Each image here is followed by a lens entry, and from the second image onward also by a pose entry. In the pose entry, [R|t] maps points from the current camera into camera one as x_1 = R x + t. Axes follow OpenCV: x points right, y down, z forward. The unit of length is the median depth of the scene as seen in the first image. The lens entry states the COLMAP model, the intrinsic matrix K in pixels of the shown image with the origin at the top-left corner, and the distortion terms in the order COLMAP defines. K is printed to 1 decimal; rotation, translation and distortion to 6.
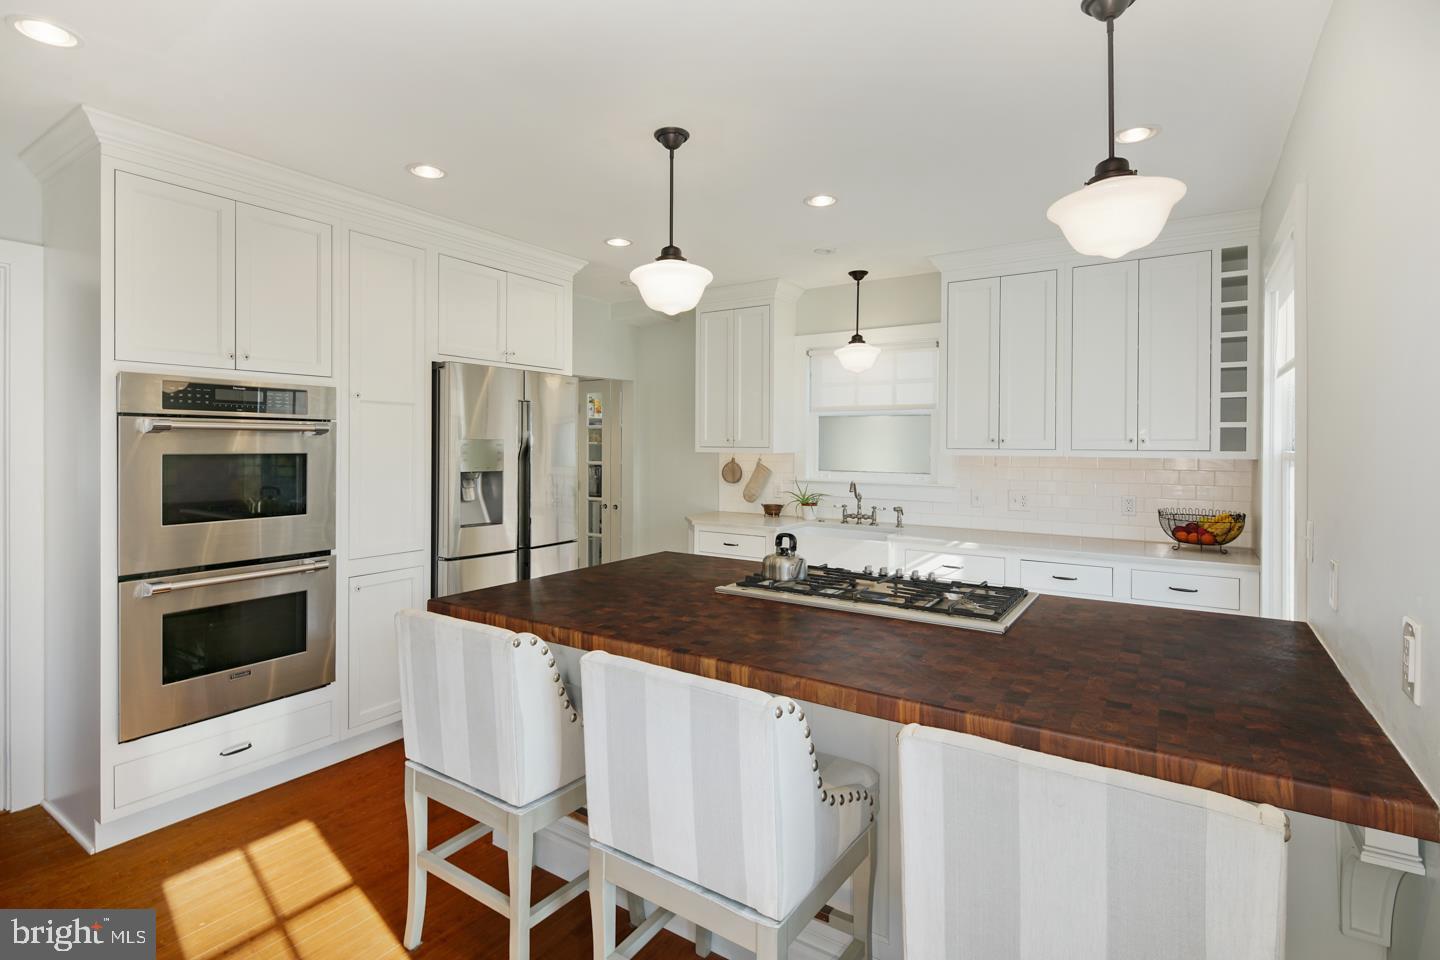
lens RADIAL K [[698.6, 0, 716.2], [0, 698.6, 450.0], [0, 0, 1]] dist [0.000825, -0.000076]
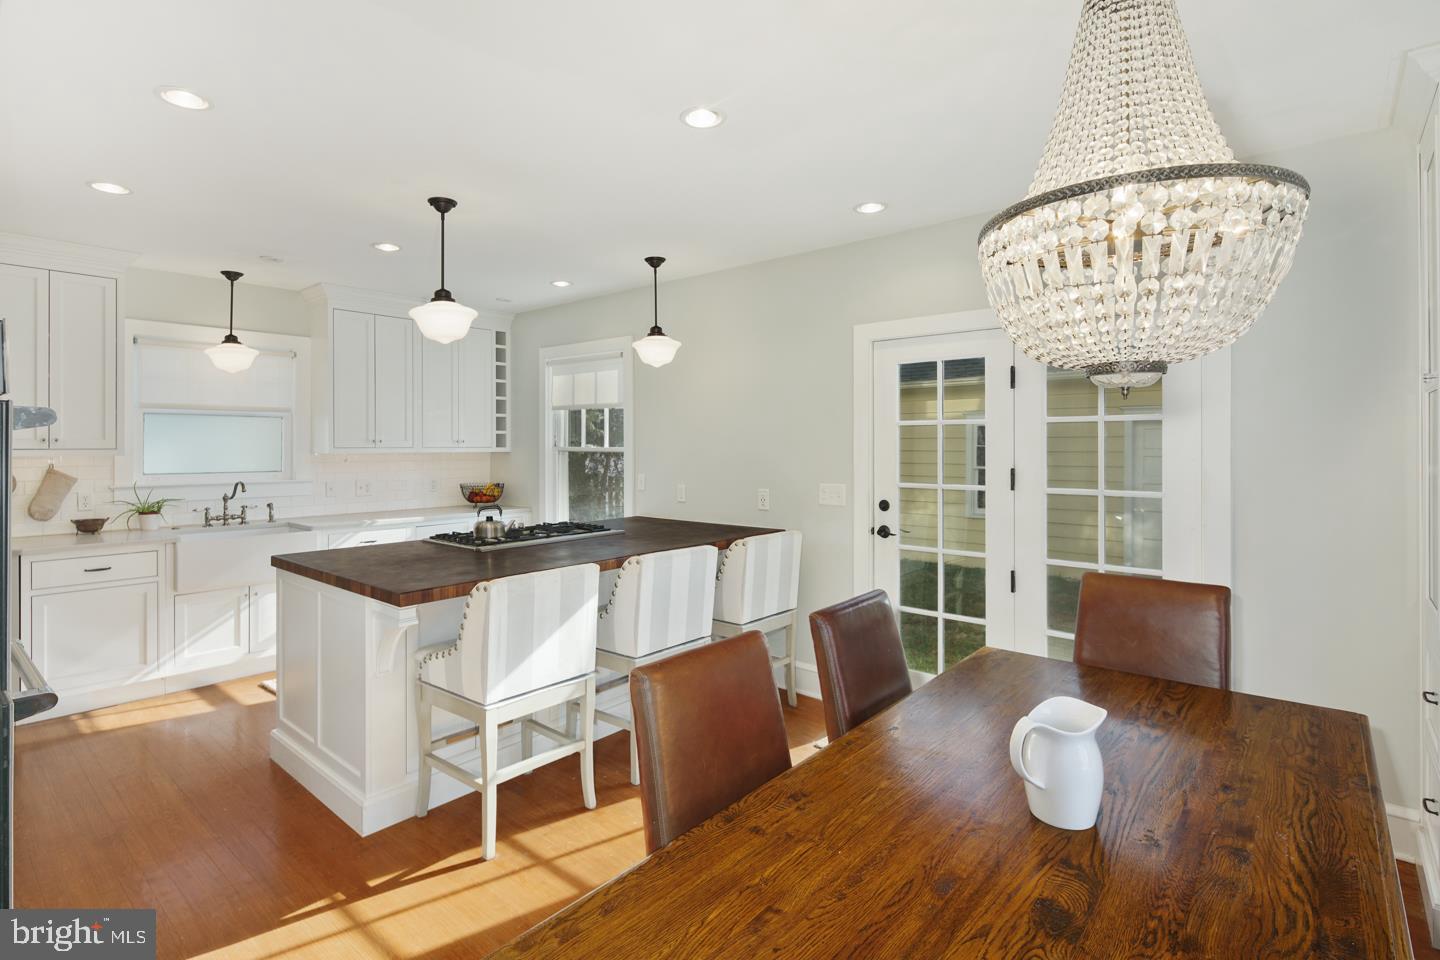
lens RADIAL K [[700.6, 0, 679.0], [0, 700.6, 440.9], [0, 0, 1]] dist [0.001645, -0.000275]
pose [[0.156631, 0.000486, 0.987657, -0.744571], [0.012443, 0.999920, -0.002465, -0.003709], [-0.987579, 0.012676, 0.156613, 0.226259]]
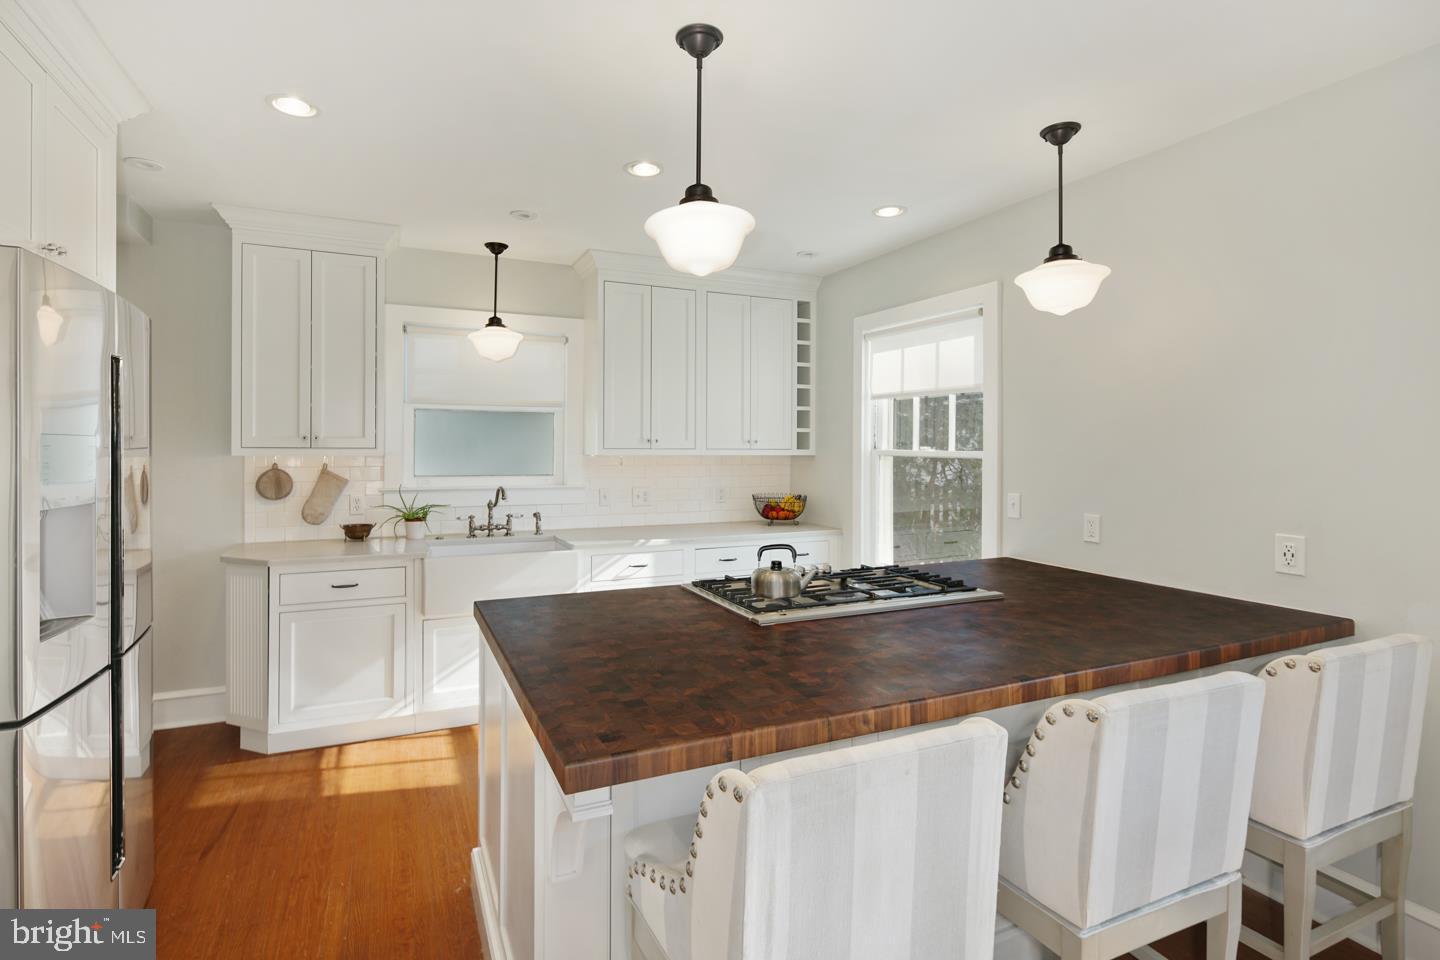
lens RADIAL K [[693.3, 0, 695.2], [0, 693.3, 452.2], [0, 0, 1]] dist [0.004857, -0.000301]
pose [[0.539761, -0.009702, 0.841762, -0.416080], [0.005326, 0.999953, 0.008110, -0.003991], [-0.841801, 0.000106, 0.539787, 0.355753]]
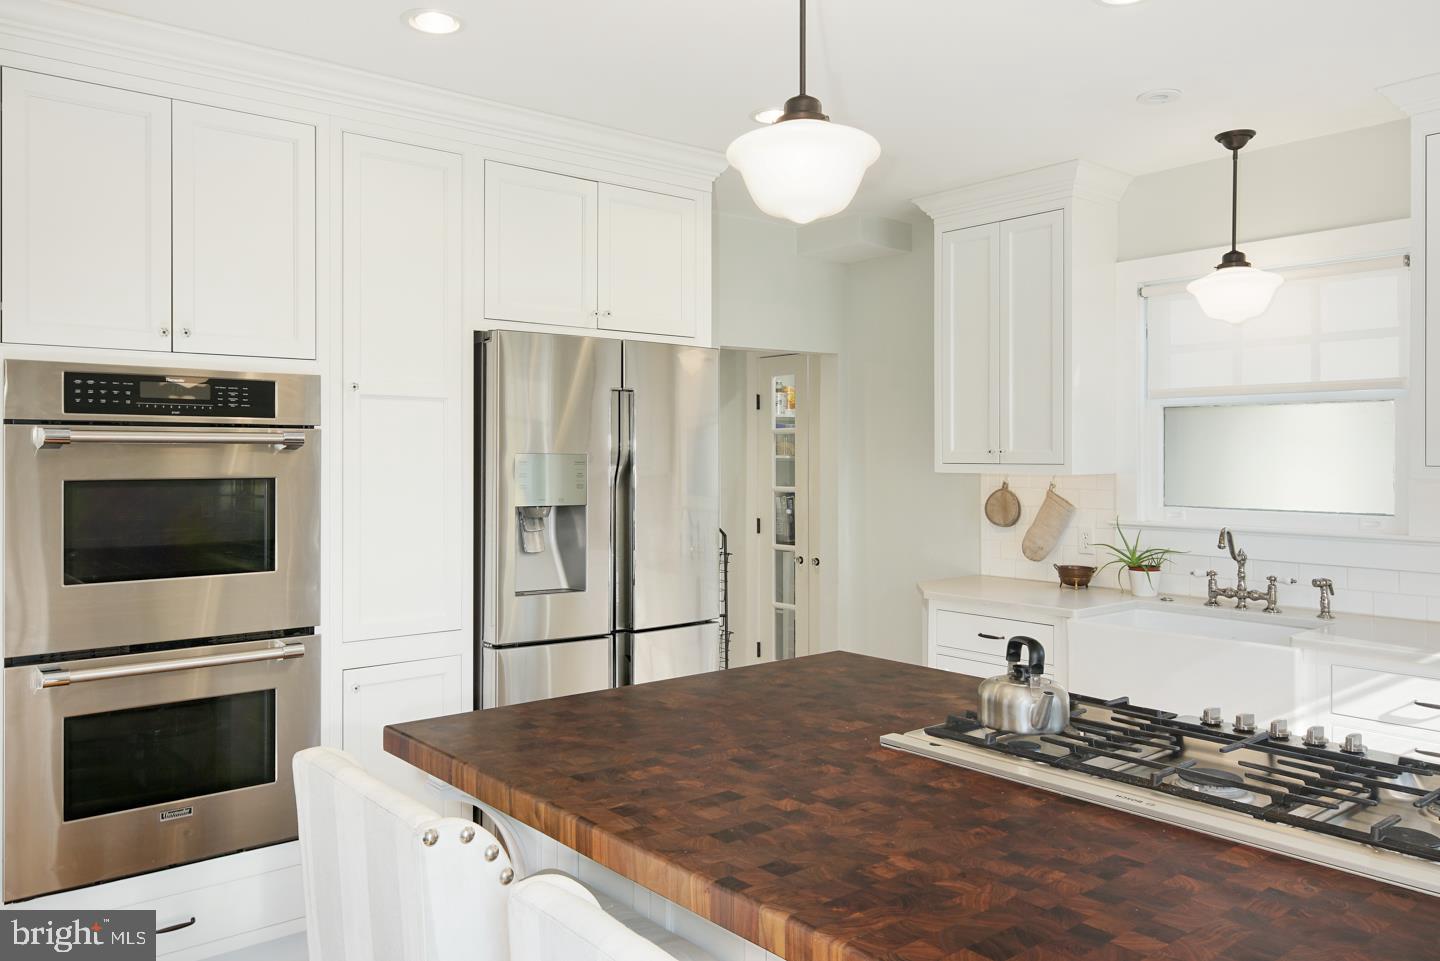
lens RADIAL K [[1080.2, 0, 706.1], [0, 1080.2, 456.5], [0, 0, 1]] dist [0.005527, -0.002899]
pose [[0.955903, -0.005210, -0.293636, 0.063445], [0.002648, 0.999955, -0.009121, -0.003132], [0.293671, 0.007941, 0.955874, 0.105217]]
